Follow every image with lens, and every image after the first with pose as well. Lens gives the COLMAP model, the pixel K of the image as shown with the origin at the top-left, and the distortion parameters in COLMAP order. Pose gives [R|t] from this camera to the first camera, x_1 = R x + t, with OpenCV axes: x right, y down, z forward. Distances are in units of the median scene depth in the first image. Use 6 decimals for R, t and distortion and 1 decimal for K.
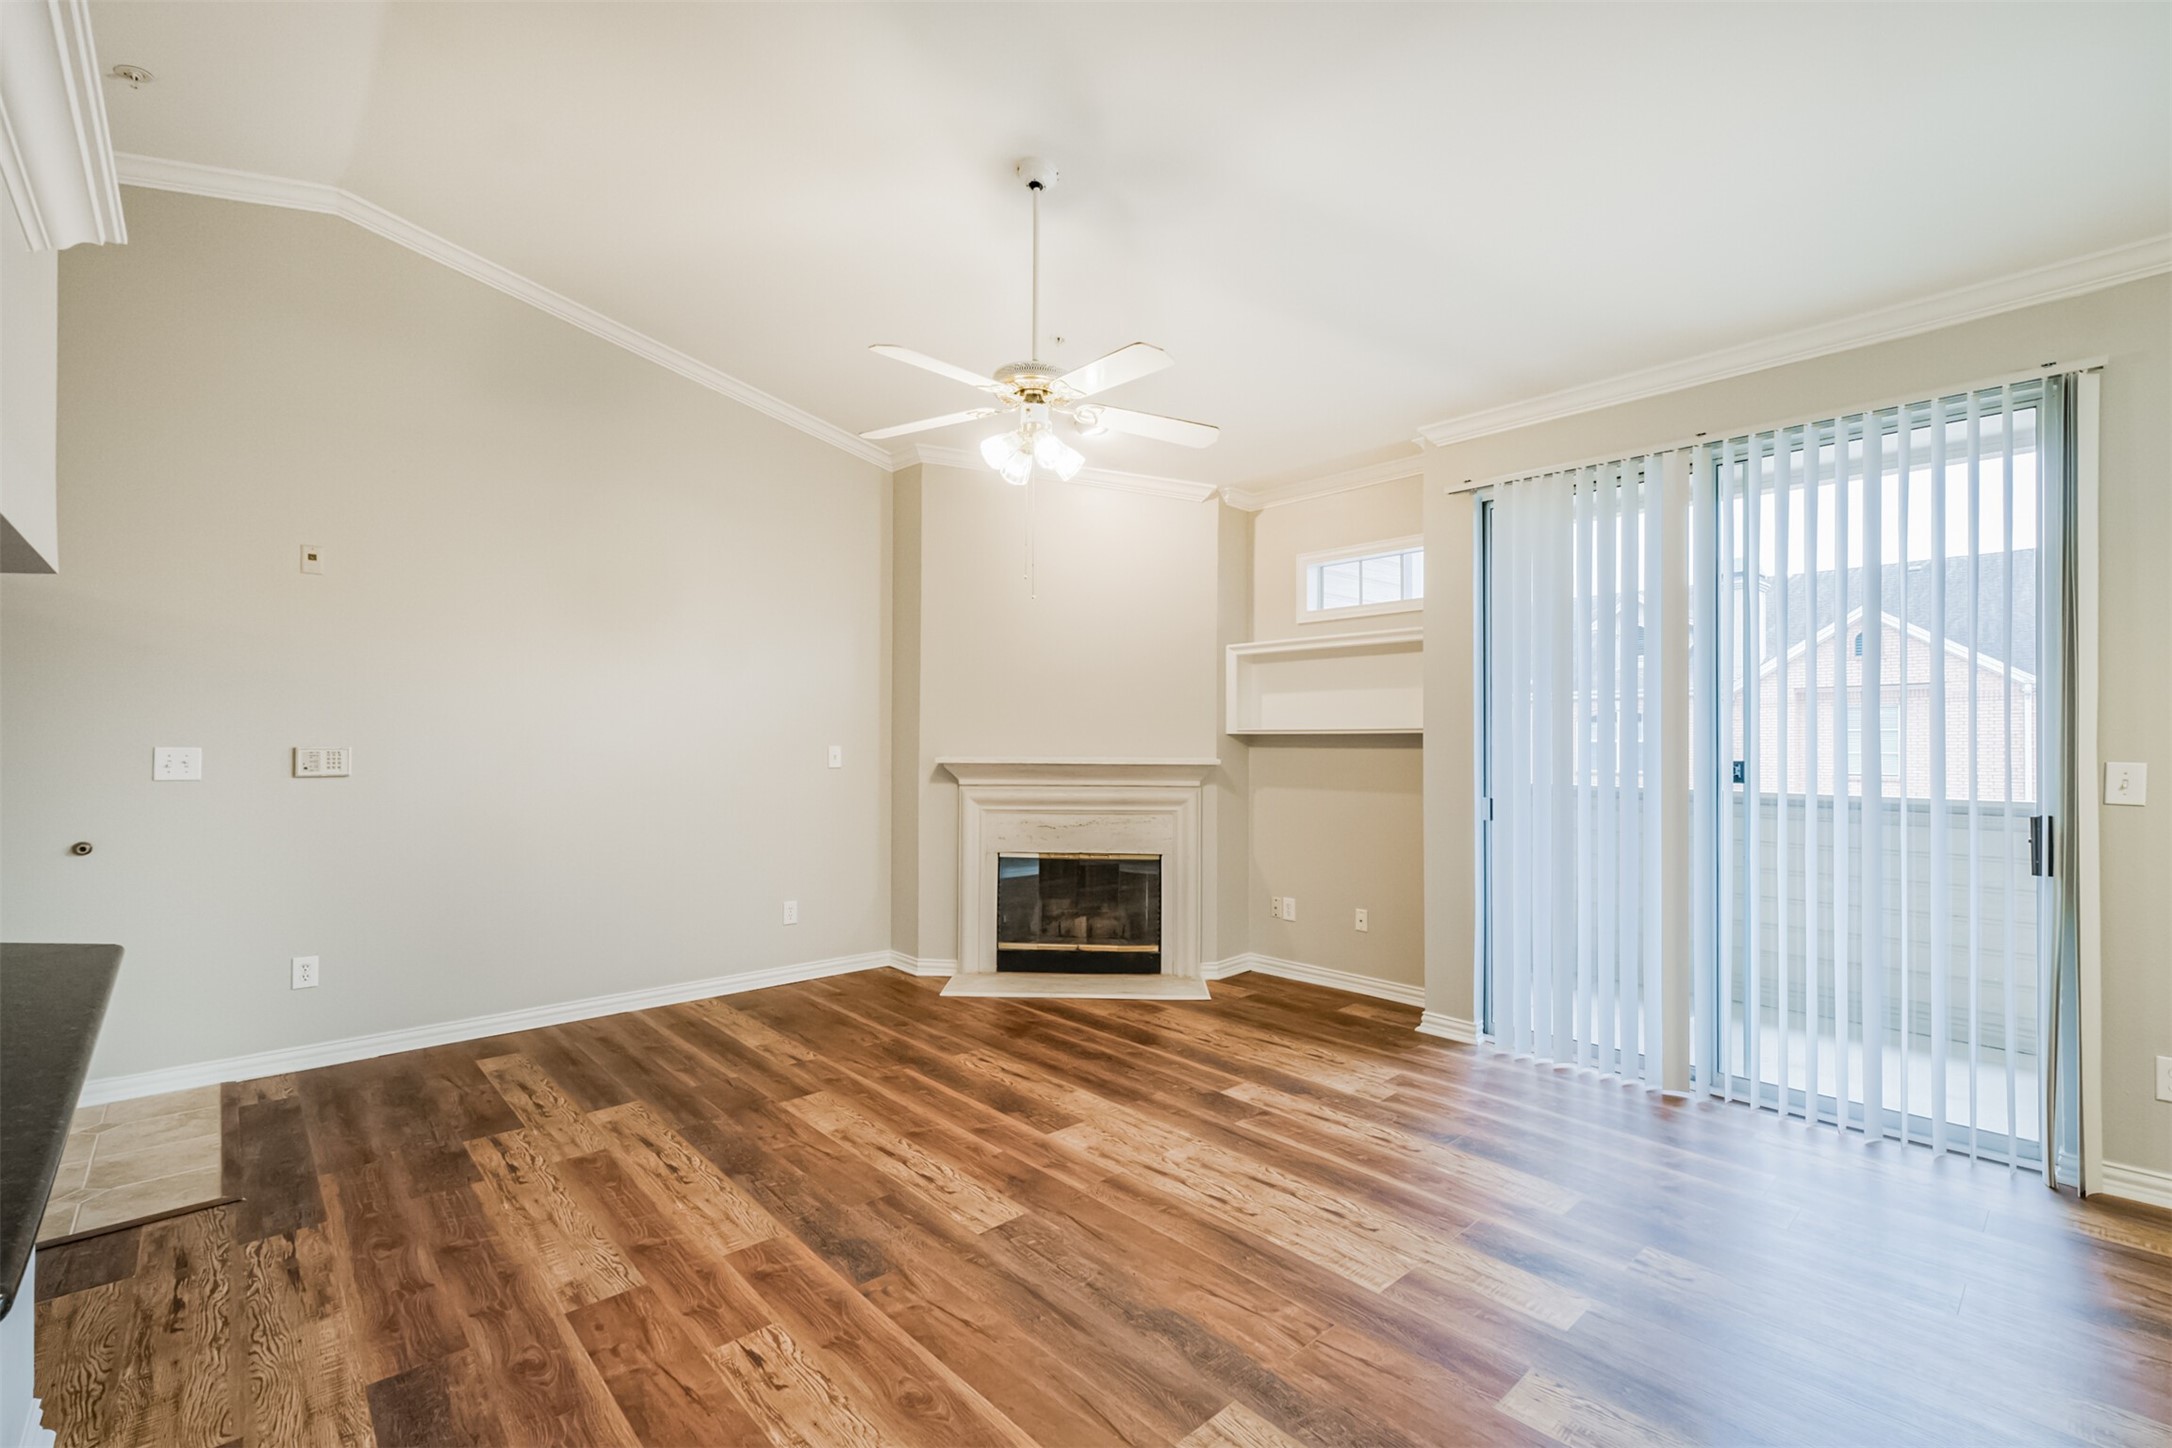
lens RADIAL K [[938.5, 0, 1072.2], [0, 938.5, 735.7], [0, 0, 1]] dist [0.006858, -0.002570]
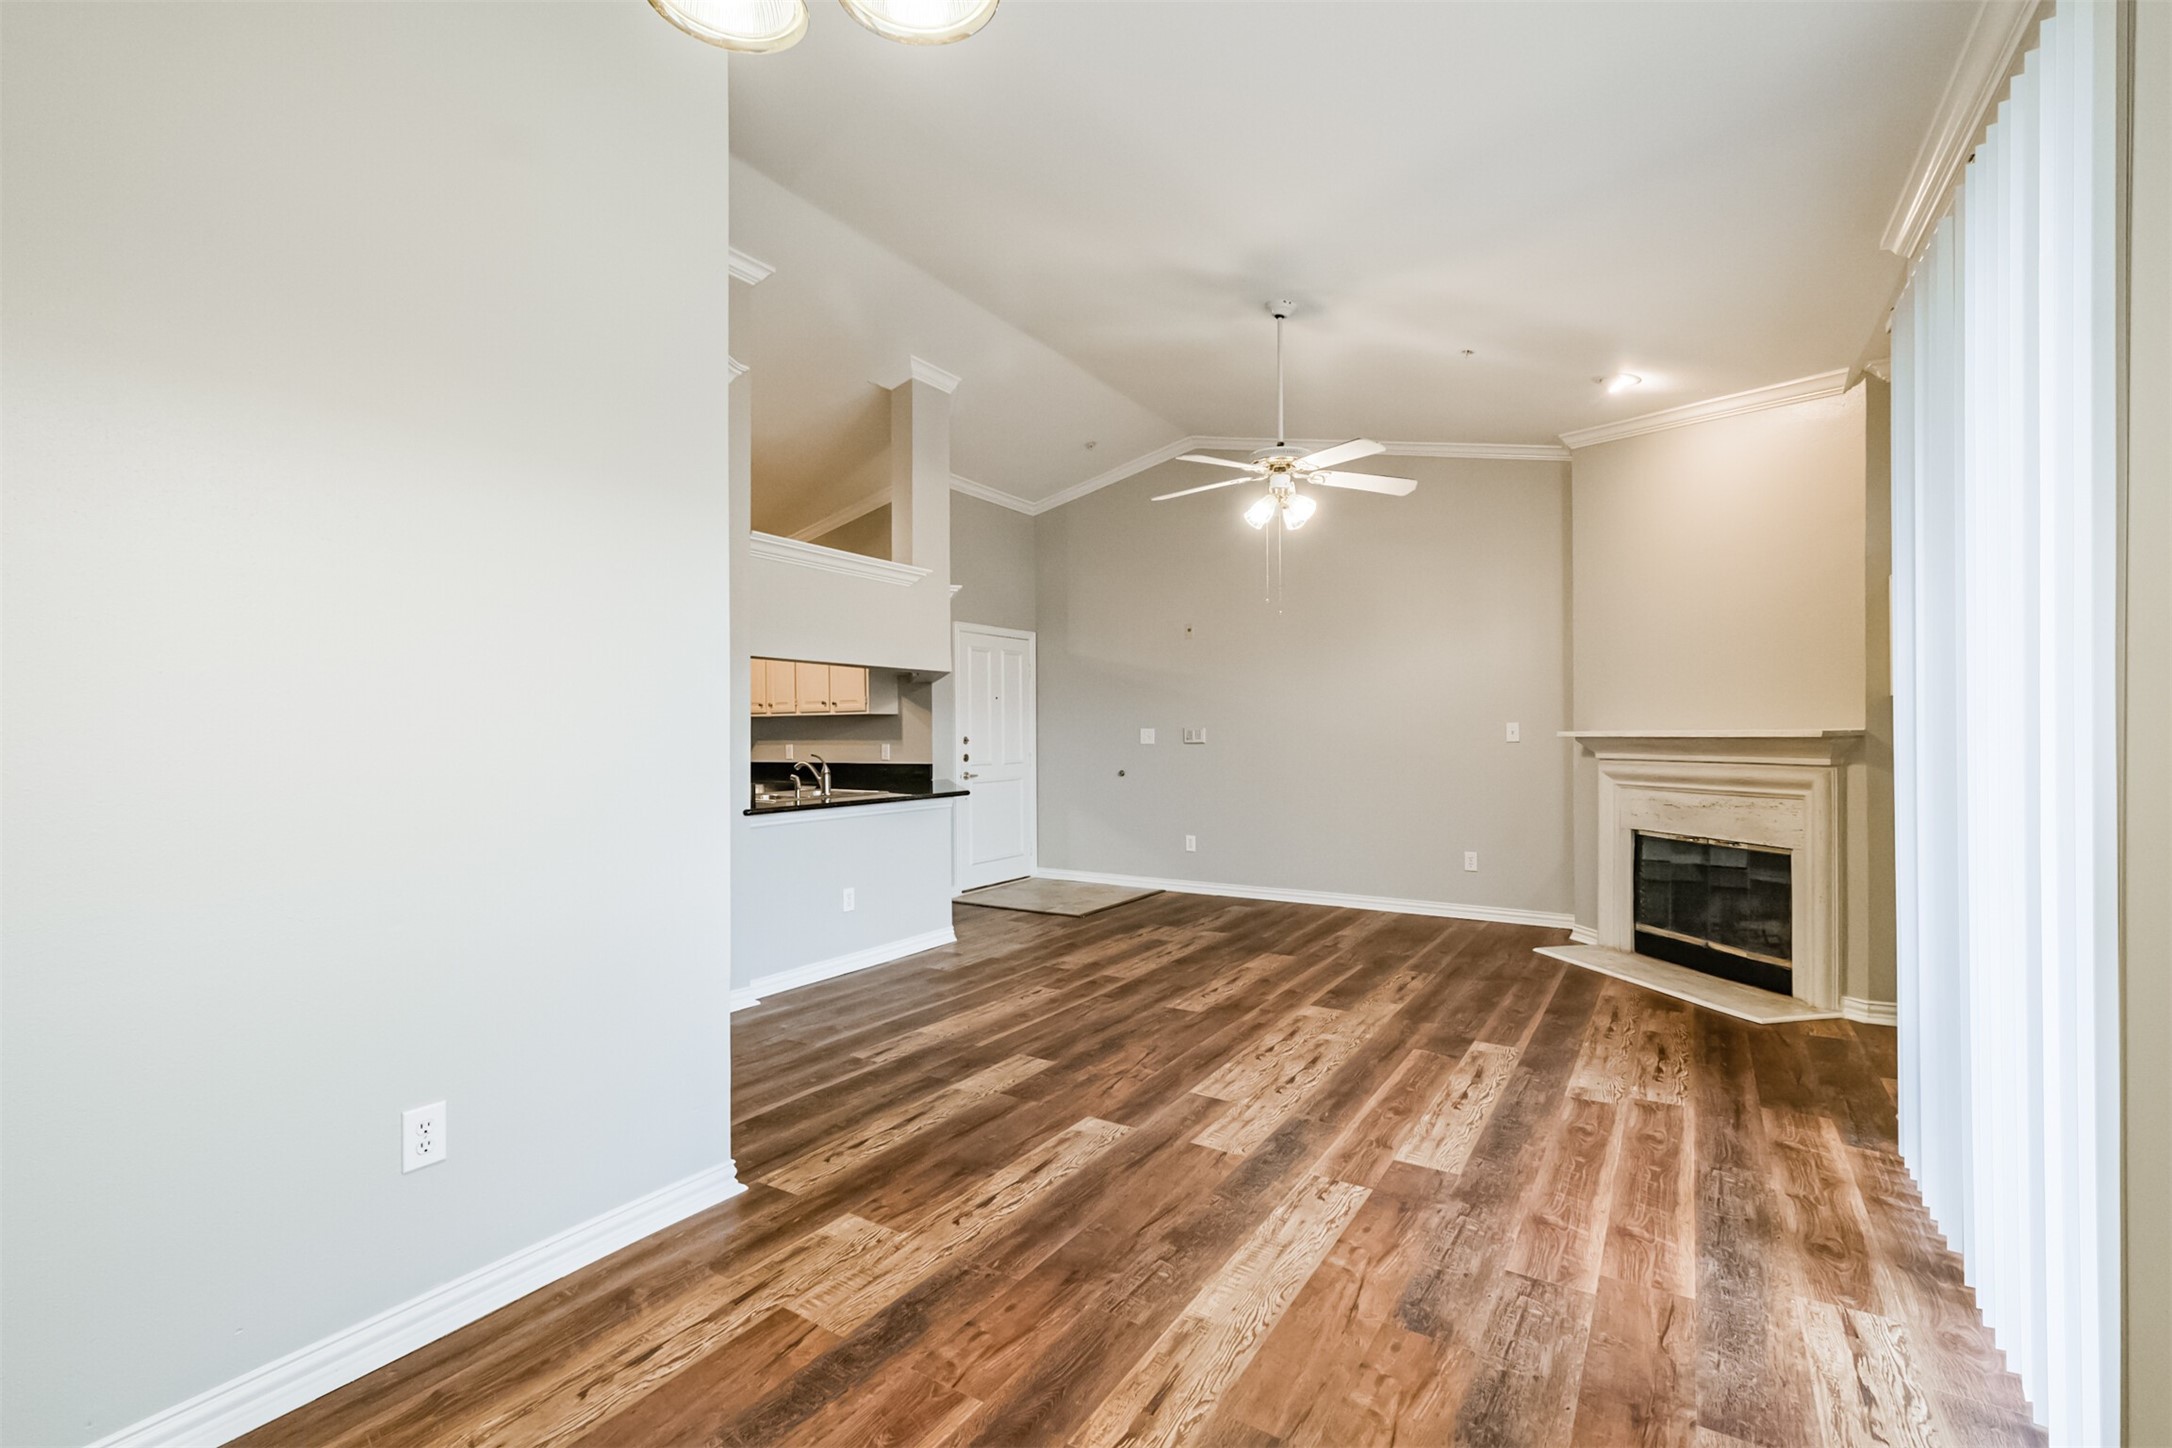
lens RADIAL K [[938.5, 0, 1085.5], [0, 938.5, 734.5], [0, 0, 1]] dist [0.006858, -0.002570]
pose [[0.259838, -0.007260, -0.965625, 1.106947], [0.017335, 0.999846, -0.002852, 0.031066], [0.965497, -0.015998, 0.259923, 0.318499]]
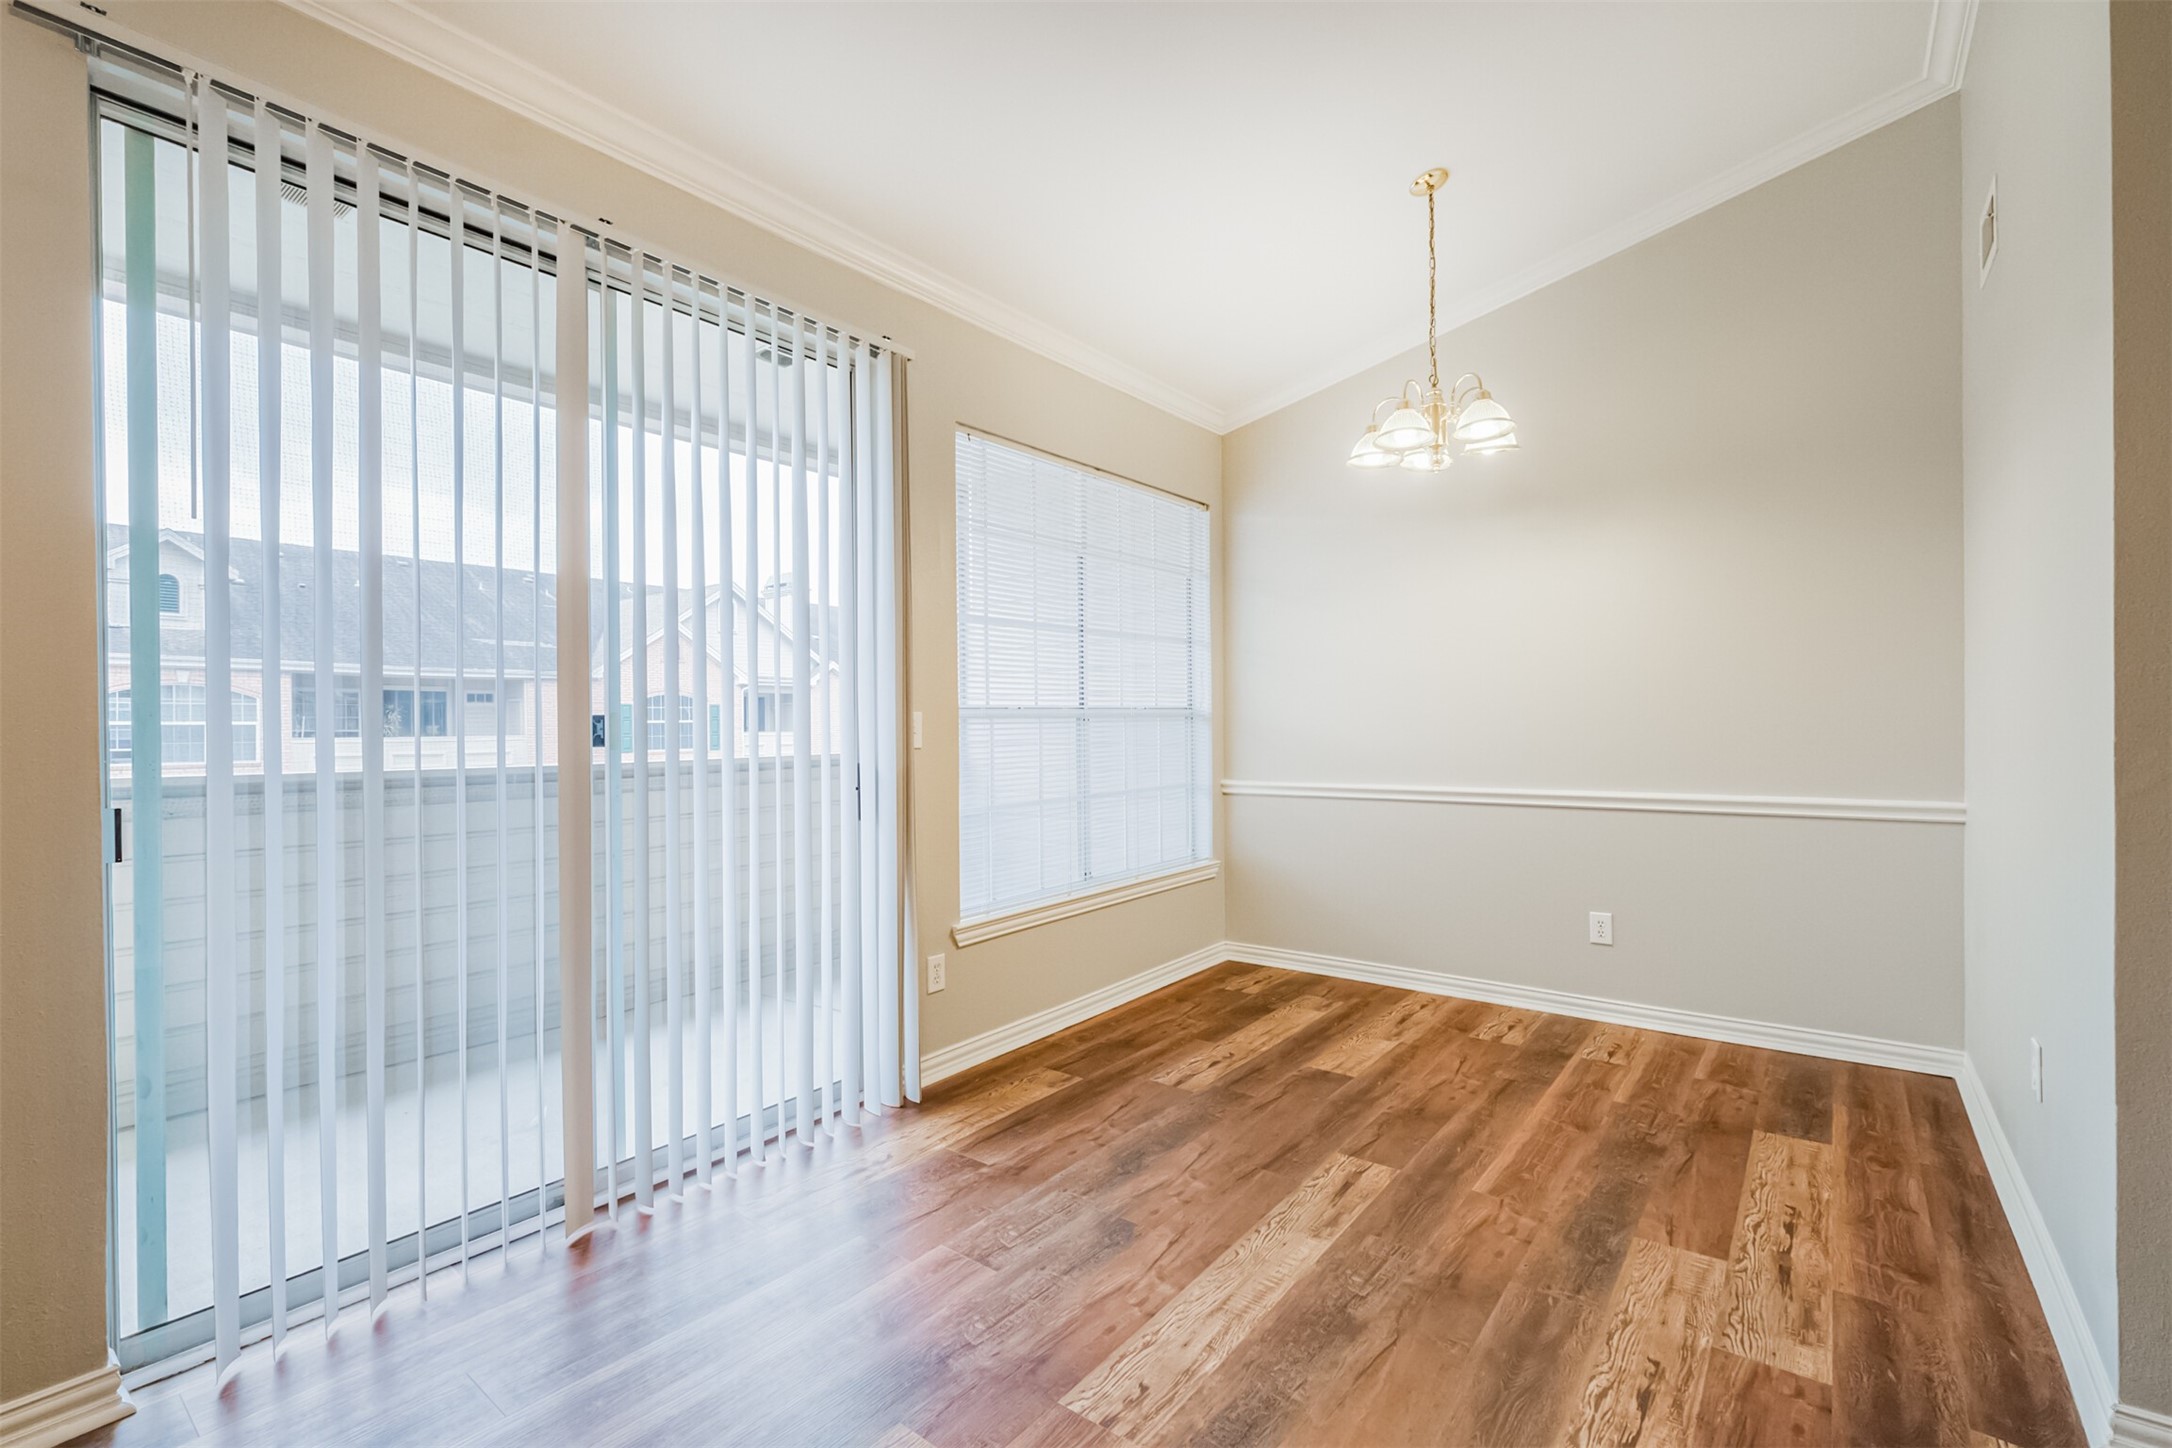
lens RADIAL K [[938.5, 0, 1098.1], [0, 938.5, 740.8], [0, 0, 1]] dist [0.006858, -0.002570]
pose [[-0.177912, -0.009943, 0.983996, -0.039863], [0.000924, 0.999947, 0.010271, 0.041998], [-0.984046, 0.002736, -0.177893, 0.791552]]
